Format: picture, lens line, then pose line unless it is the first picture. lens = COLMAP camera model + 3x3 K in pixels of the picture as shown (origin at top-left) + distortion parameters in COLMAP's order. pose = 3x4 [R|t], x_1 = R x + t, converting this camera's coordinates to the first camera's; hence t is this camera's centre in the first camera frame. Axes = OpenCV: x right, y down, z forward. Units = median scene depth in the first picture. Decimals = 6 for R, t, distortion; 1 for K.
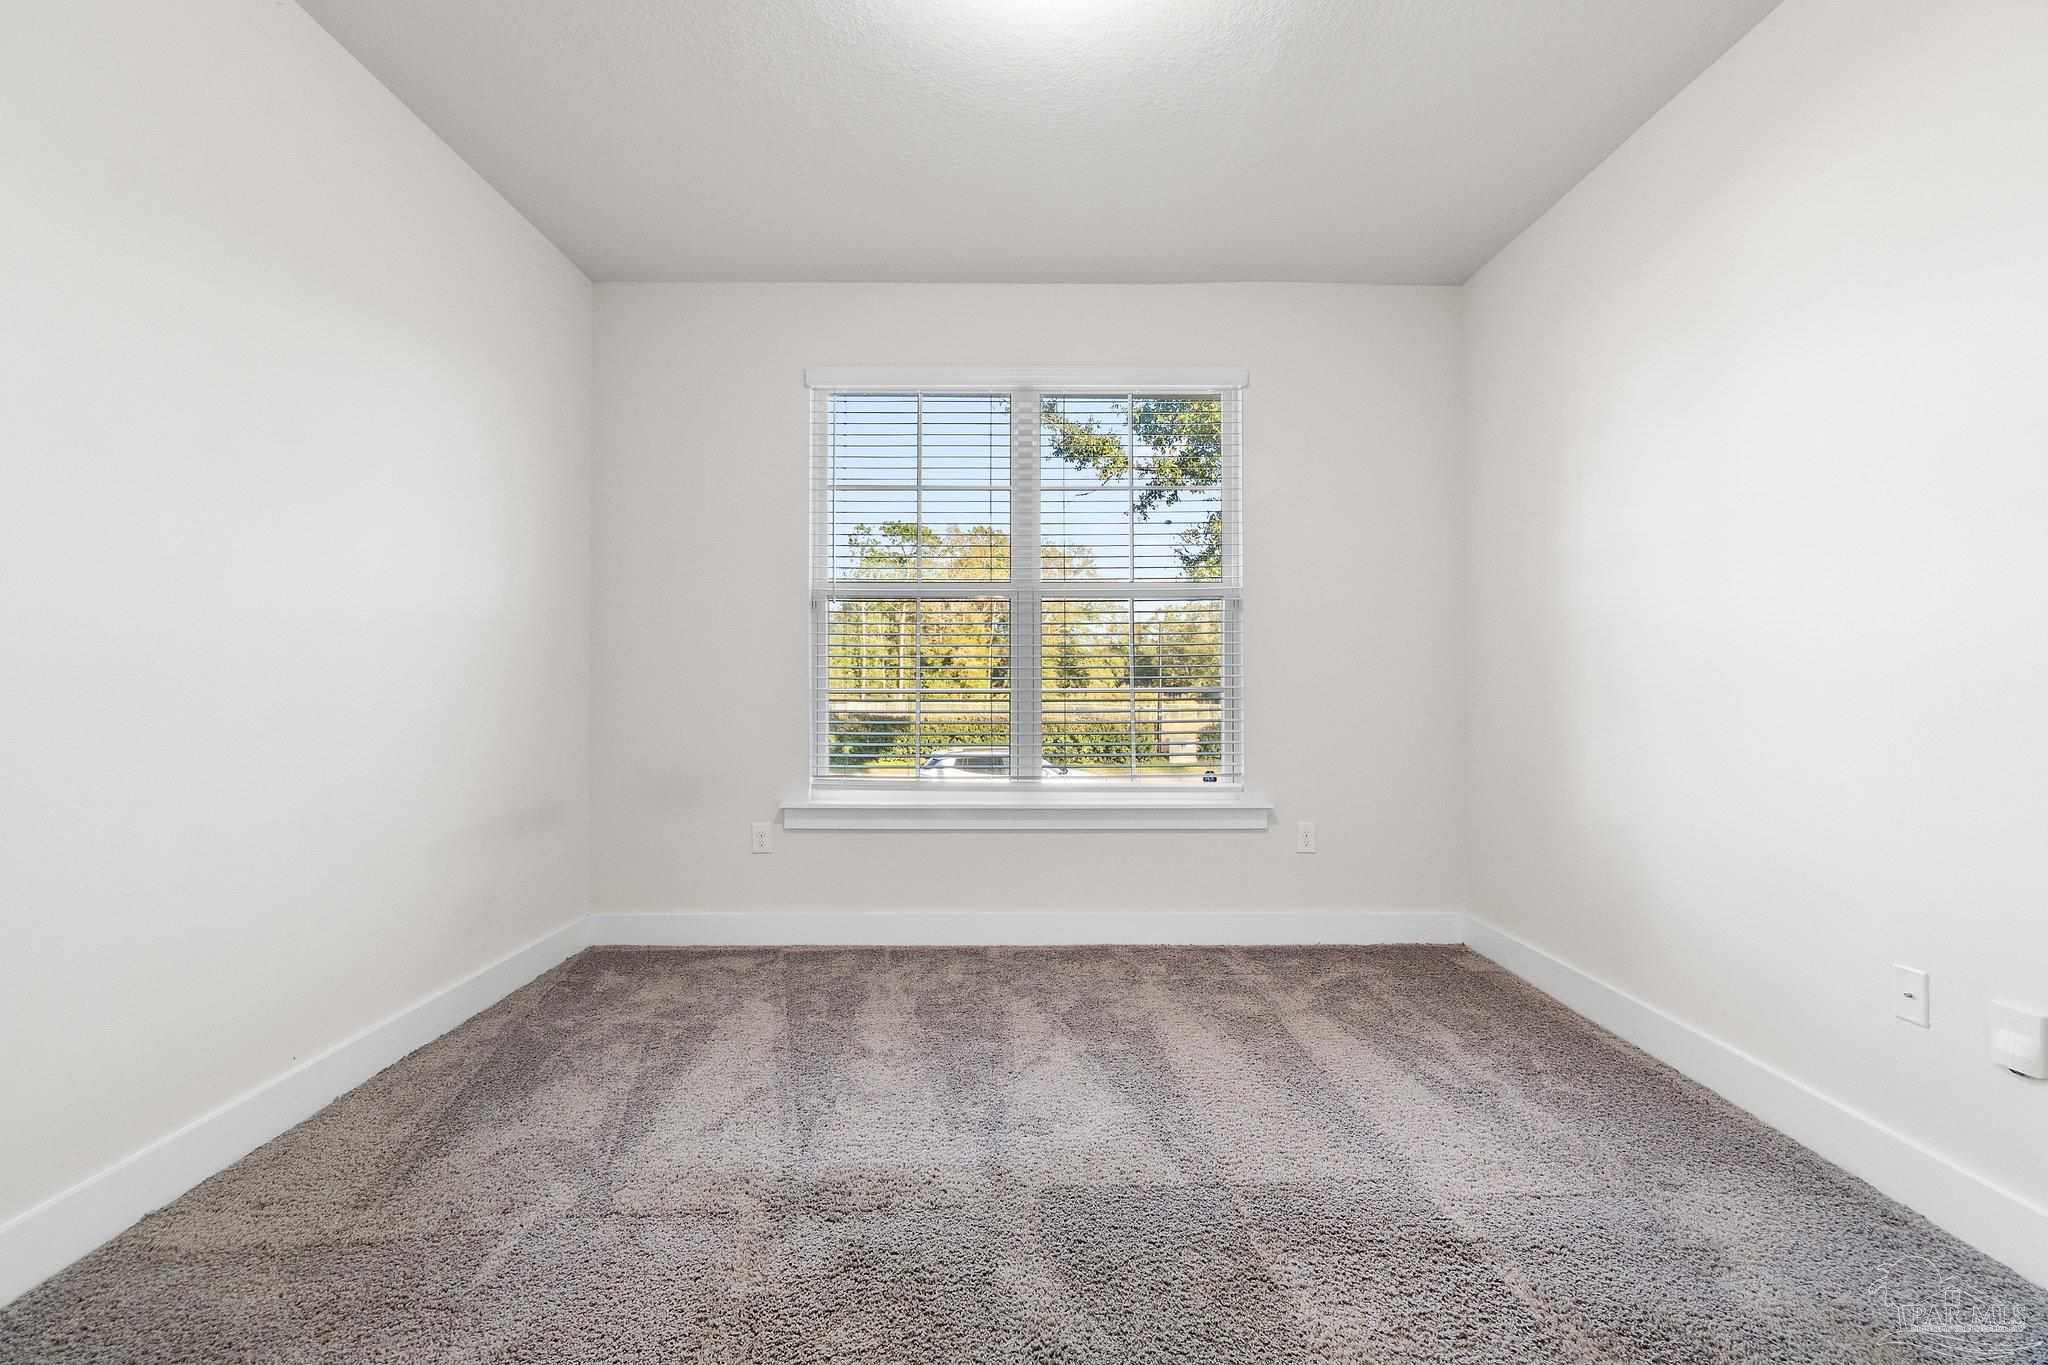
lens RADIAL K [[877.2, 0, 1027.3], [0, 877.2, 681.0], [0, 0, 1]] dist [-0.008878, 0.003261]
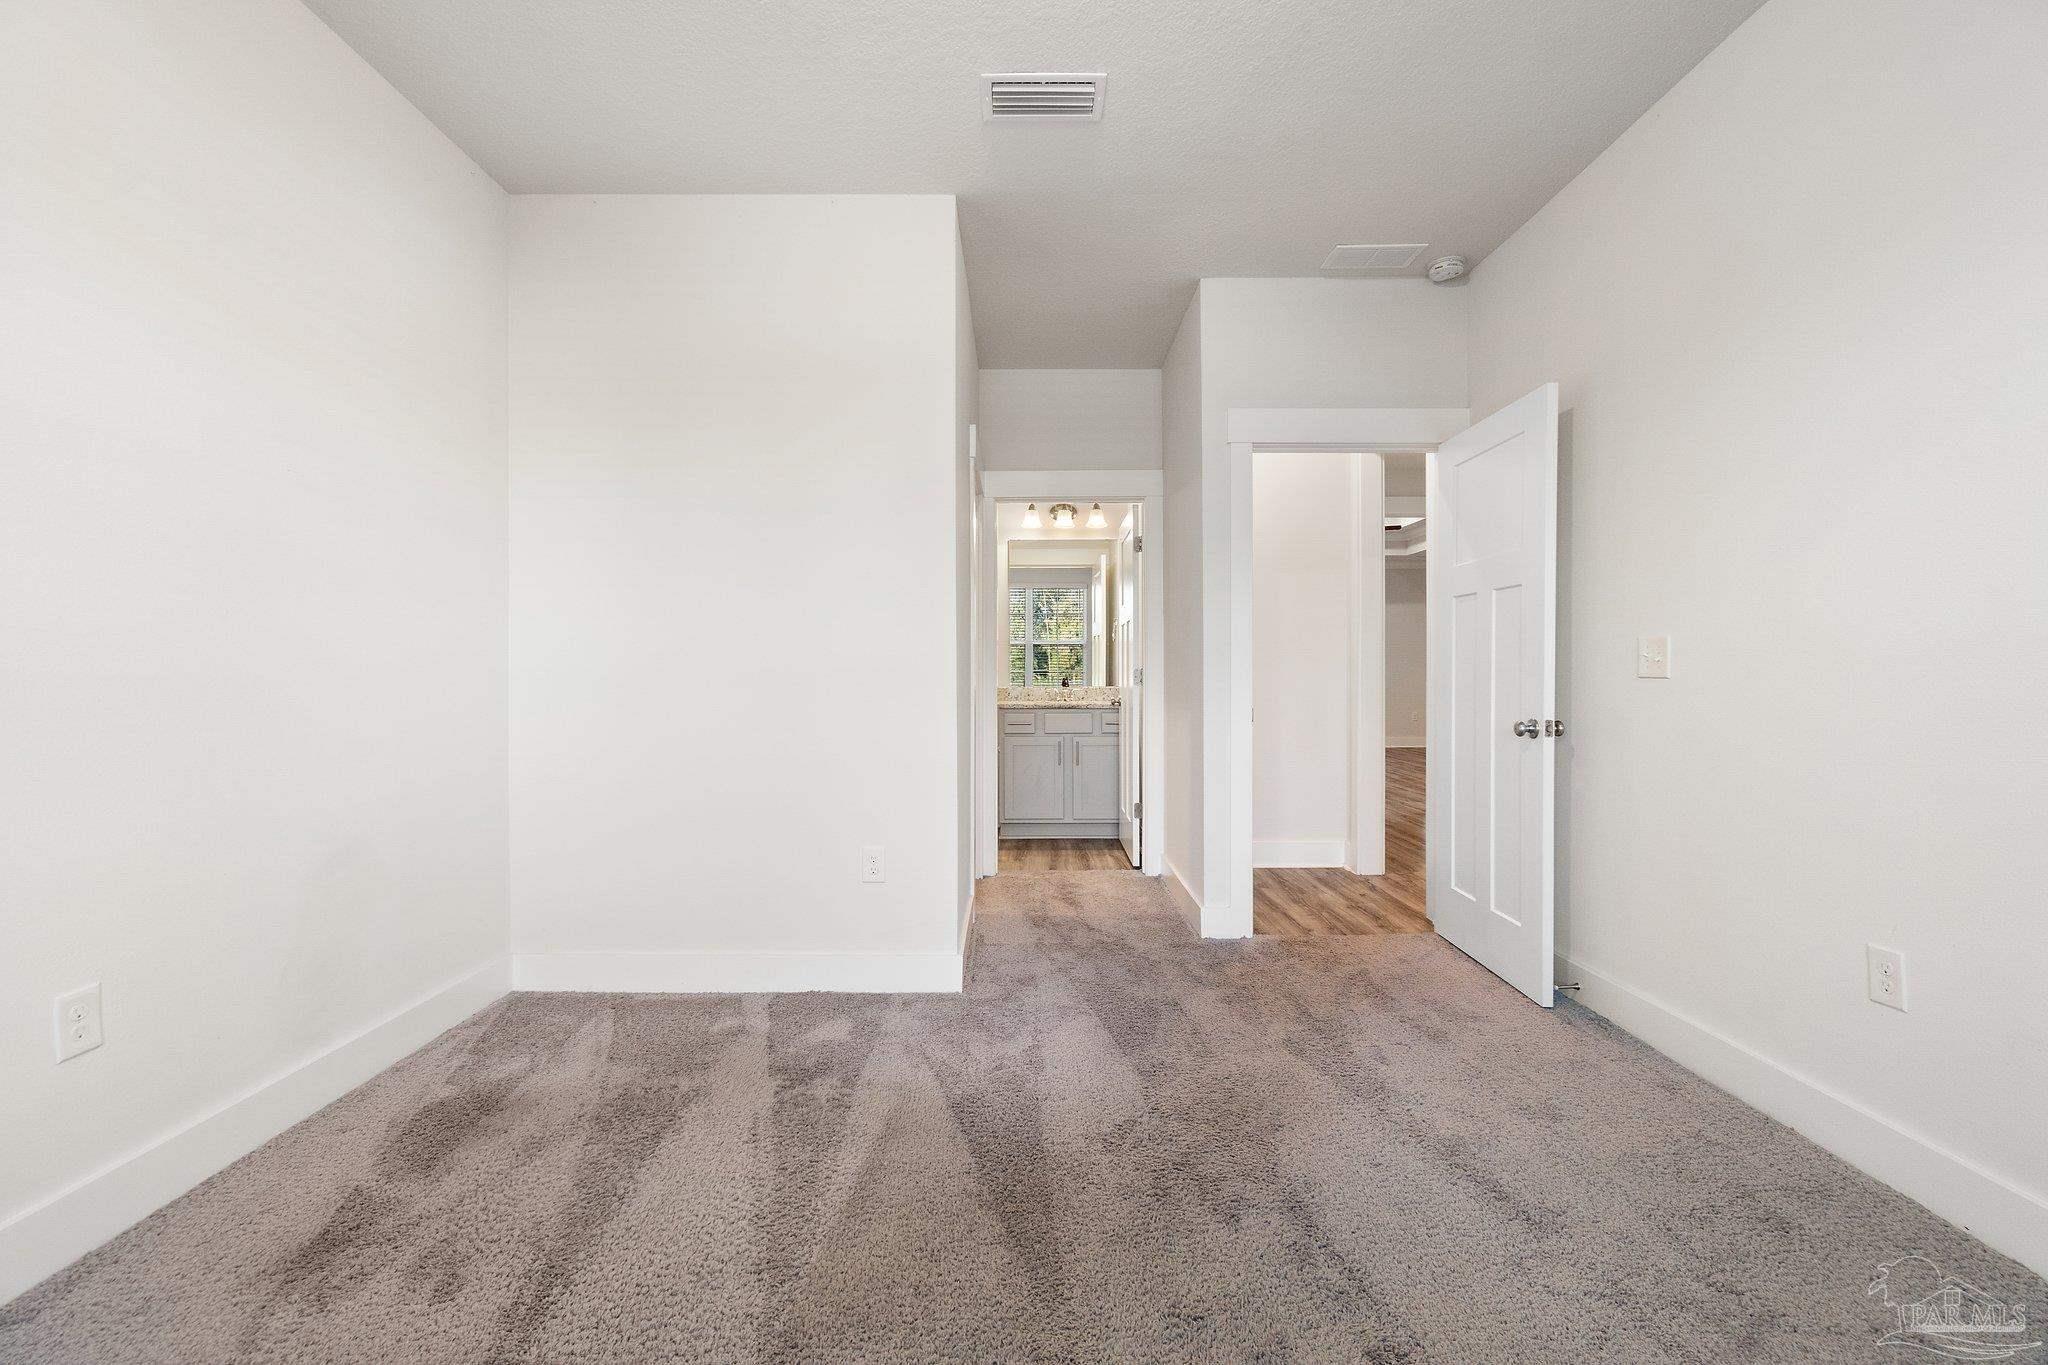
lens RADIAL K [[877.2, 0, 1022.2], [0, 877.2, 680.2], [0, 0, 1]] dist [-0.008878, 0.003261]
pose [[0.999964, -0.001761, -0.008285, -0.002923], [0.001817, 0.999975, 0.006780, -0.000019], [0.008272, -0.006795, 0.999943, 0.161482]]
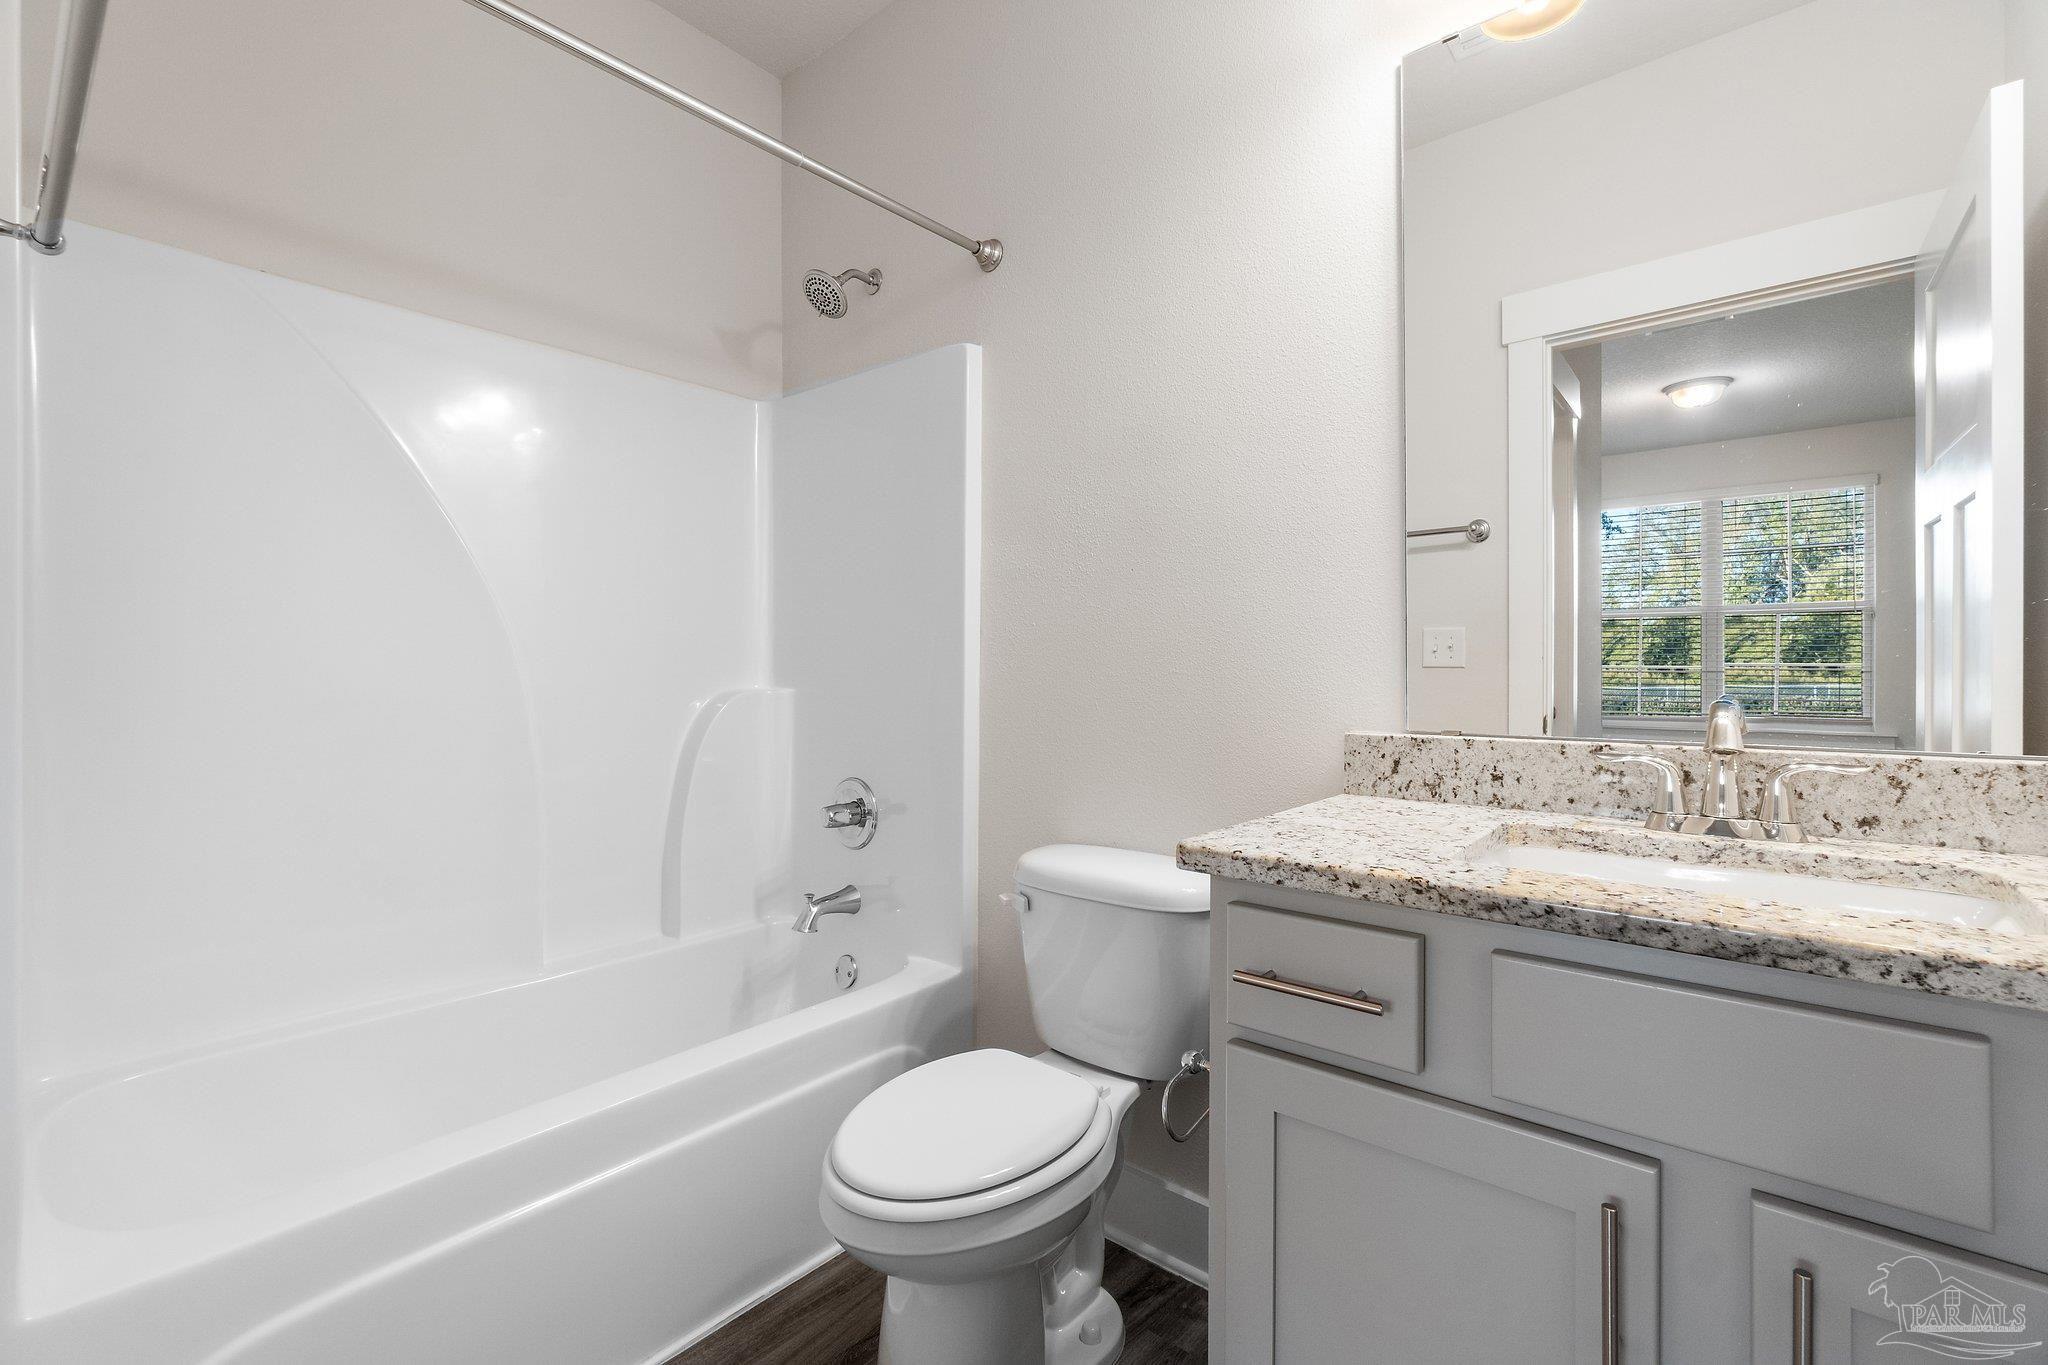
lens RADIAL K [[877.2, 0, 1024.1], [0, 877.2, 679.8], [0, 0, 1]] dist [-0.008878, 0.003261]
pose [[0.761473, 0.001585, -0.648195, 0.019030], [0.000222, 0.999996, 0.002706, 0.001561], [0.648196, -0.002205, 0.761470, 0.538563]]
